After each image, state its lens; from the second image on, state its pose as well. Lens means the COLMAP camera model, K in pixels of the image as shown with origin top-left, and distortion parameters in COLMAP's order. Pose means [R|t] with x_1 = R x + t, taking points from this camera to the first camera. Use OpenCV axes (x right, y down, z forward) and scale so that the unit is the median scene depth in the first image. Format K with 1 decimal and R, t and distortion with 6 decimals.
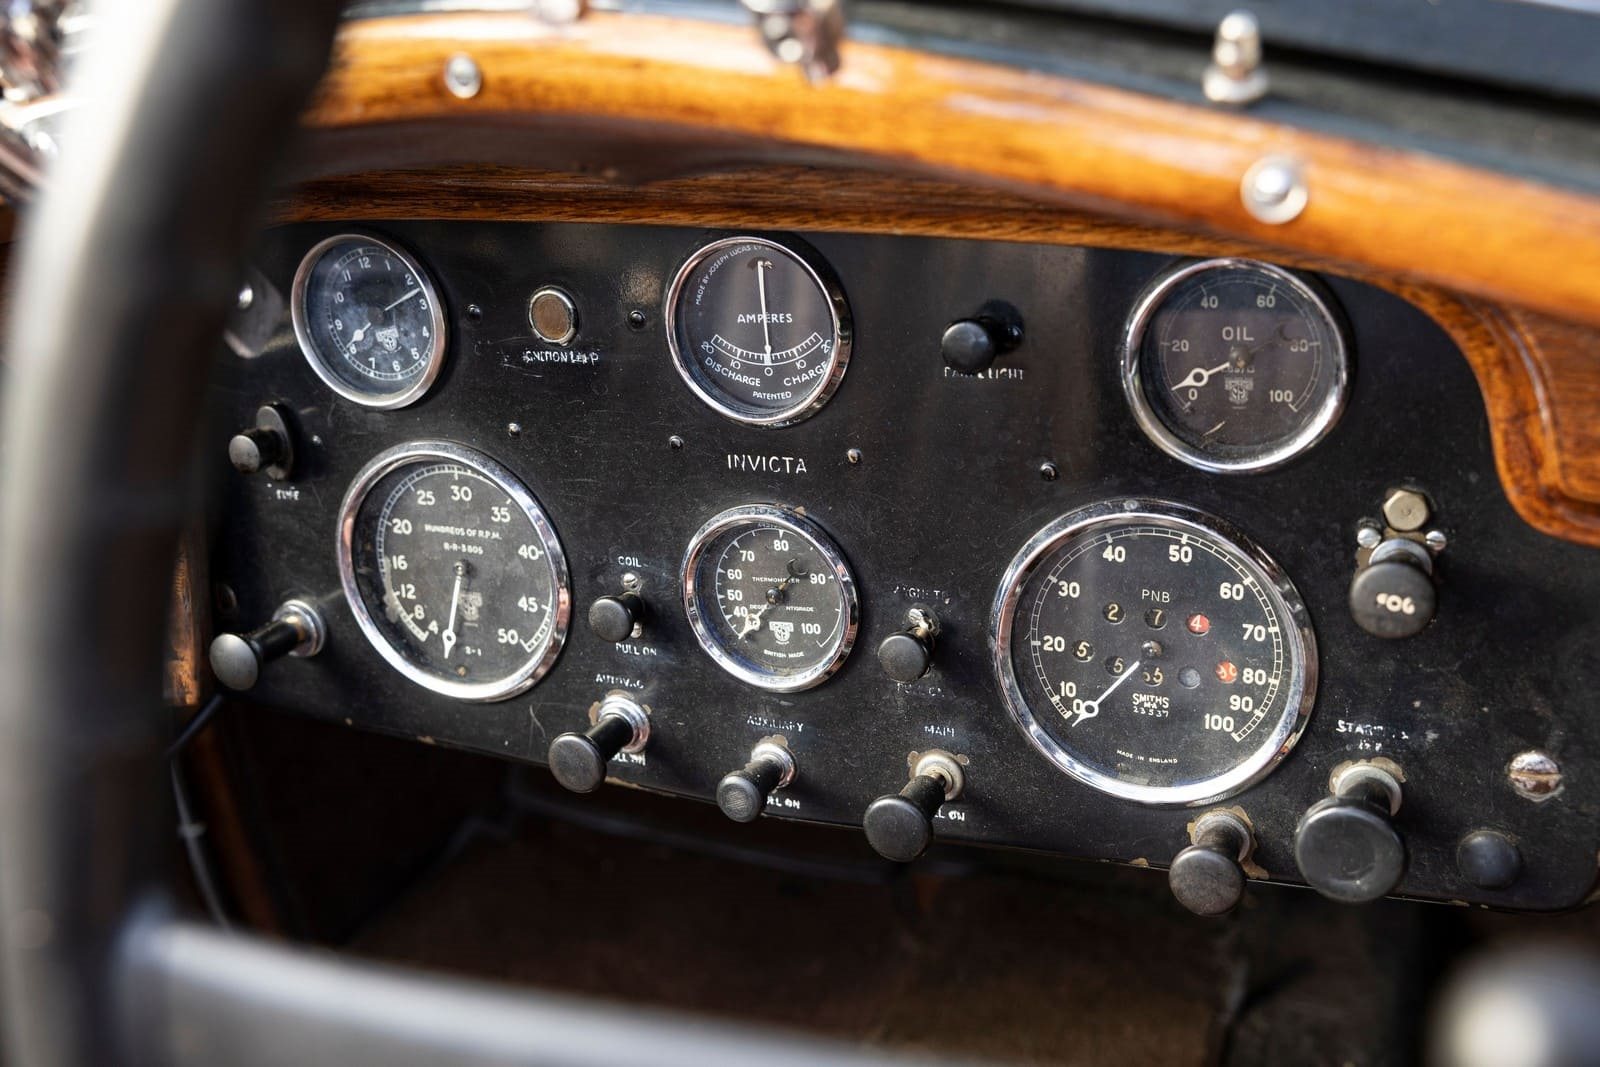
lens RADIAL K [[1712.0, 0, 800.0], [0, 1712.0, 533.5], [0, 0, 1]] dist [-0.000906, -0.014482]
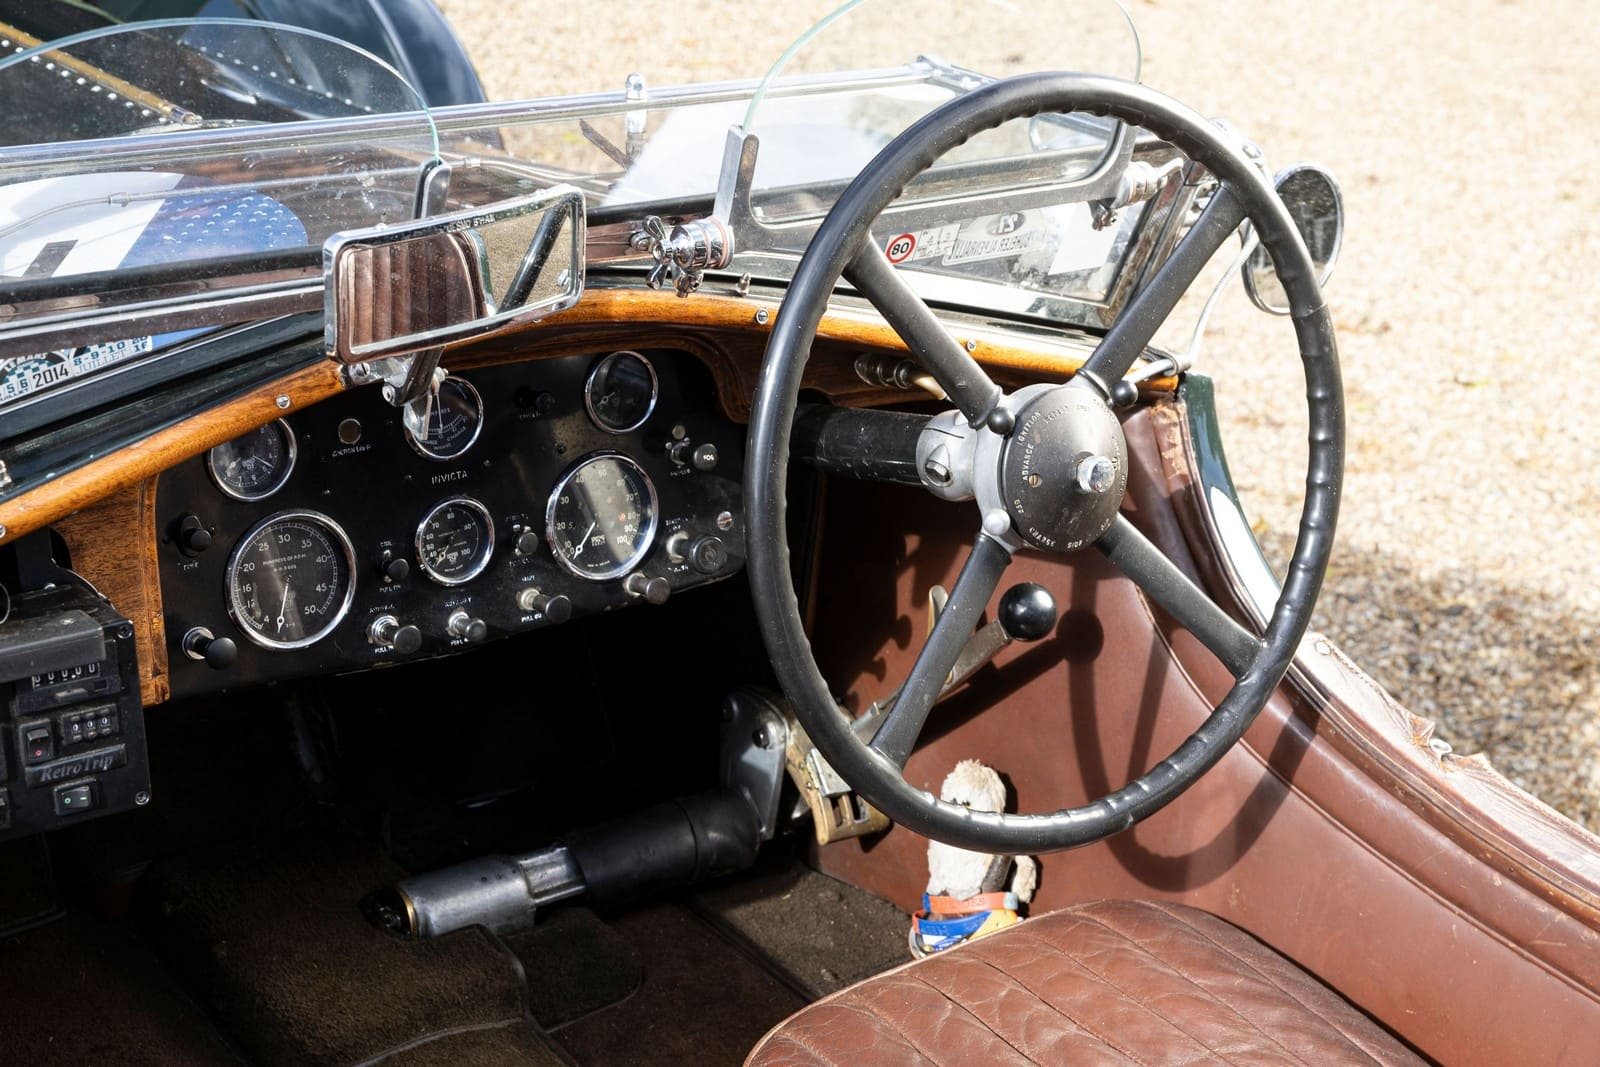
lens RADIAL K [[2602.0, 0, 800.0], [0, 2602.0, 533.5], [0, 0, 1]] dist [0.030593, -0.008959]
pose [[0.499443, -0.191452, 0.844928, -2.653954], [0.291559, 0.955532, 0.044172, 0.011992], [-0.815813, 0.224285, 0.533054, -1.141694]]
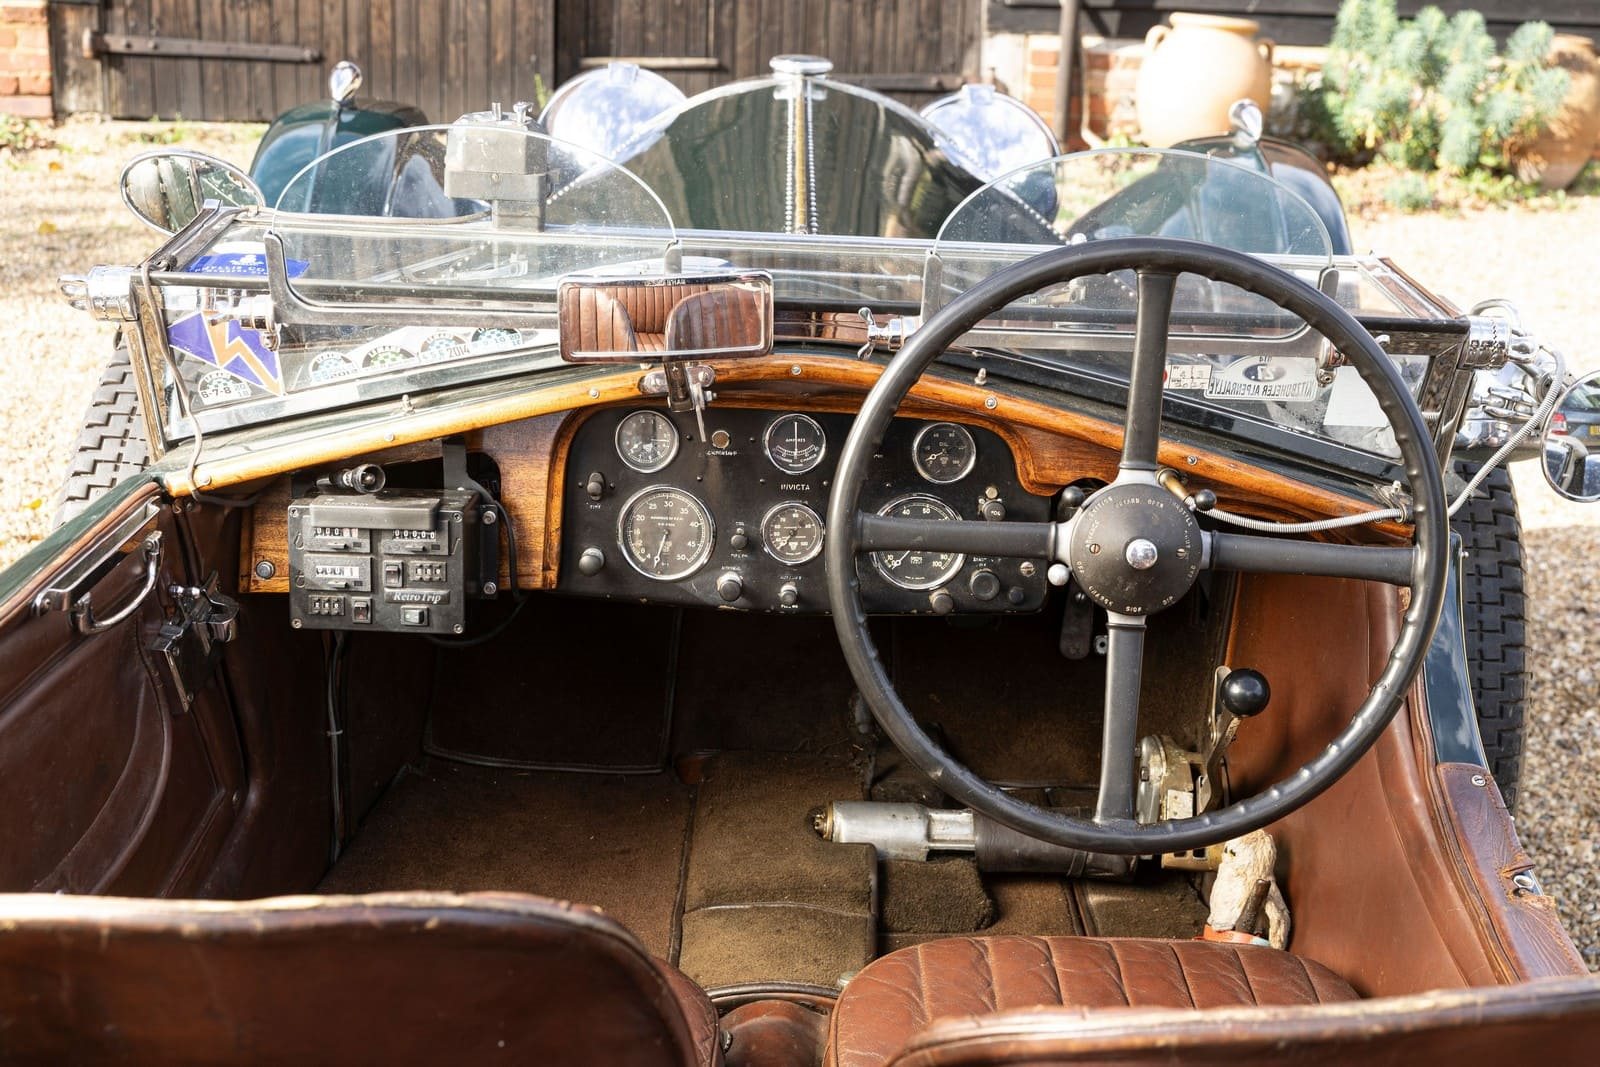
lens RADIAL K [[2296.0, 0, 800.0], [0, 2296.0, 533.5], [0, 0, 1]] dist [0.025771, -0.038208]
pose [[0.913510, 0.005155, 0.406784, -1.707304], [0.054436, 0.989379, -0.134783, 0.604656], [-0.403158, 0.145269, 0.903526, -2.749766]]
